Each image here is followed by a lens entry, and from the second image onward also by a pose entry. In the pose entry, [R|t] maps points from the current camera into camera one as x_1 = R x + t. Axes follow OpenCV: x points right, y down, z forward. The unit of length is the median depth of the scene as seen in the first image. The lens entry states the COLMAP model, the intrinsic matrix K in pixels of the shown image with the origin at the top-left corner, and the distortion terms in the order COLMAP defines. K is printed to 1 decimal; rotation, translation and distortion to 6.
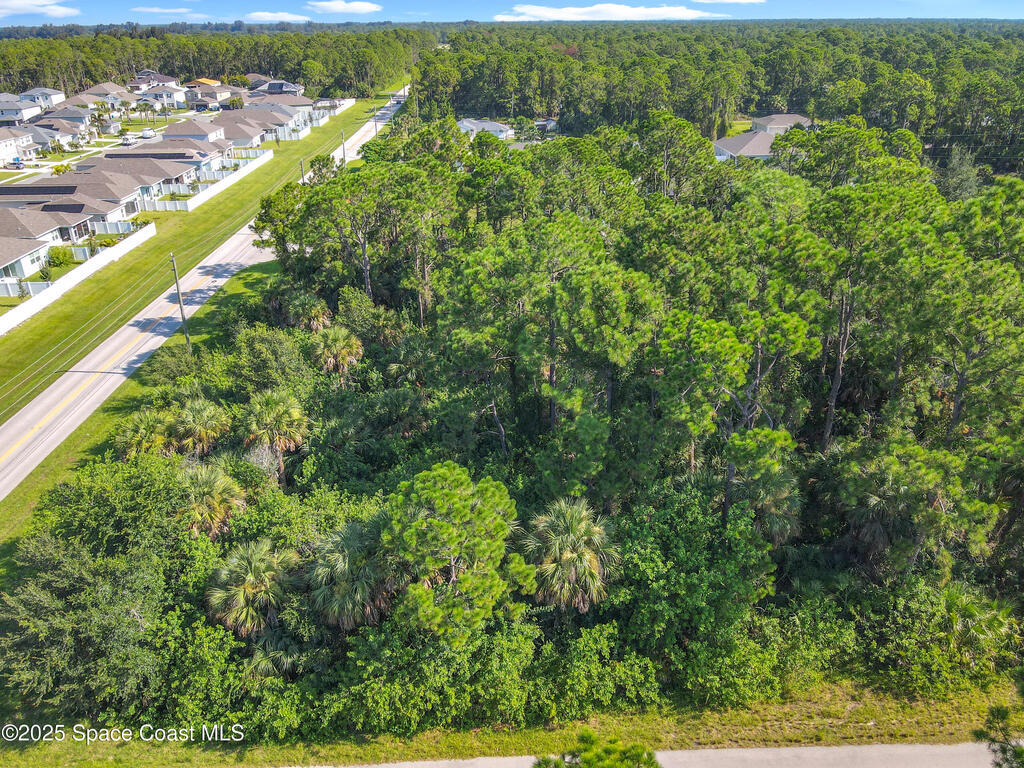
lens RADIAL K [[760.9, 0, 509.8], [0, 760.9, 385.4], [0, 0, 1]] dist [0.014397, 0.002537]
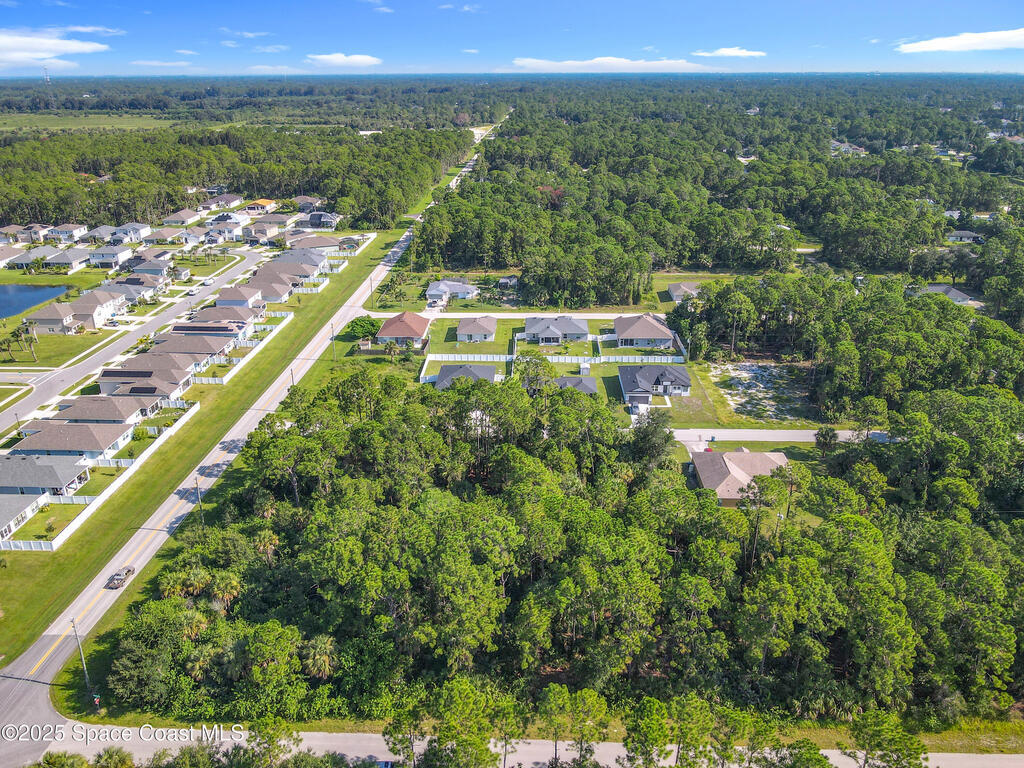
lens RADIAL K [[760.9, 0, 516.3], [0, 760.9, 382.9], [0, 0, 1]] dist [0.014397, 0.002537]
pose [[0.997362, 0.037033, -0.062437, 0.724778], [-0.040432, 0.997718, -0.054074, -0.497795], [0.060292, 0.056455, 0.996583, -1.351348]]
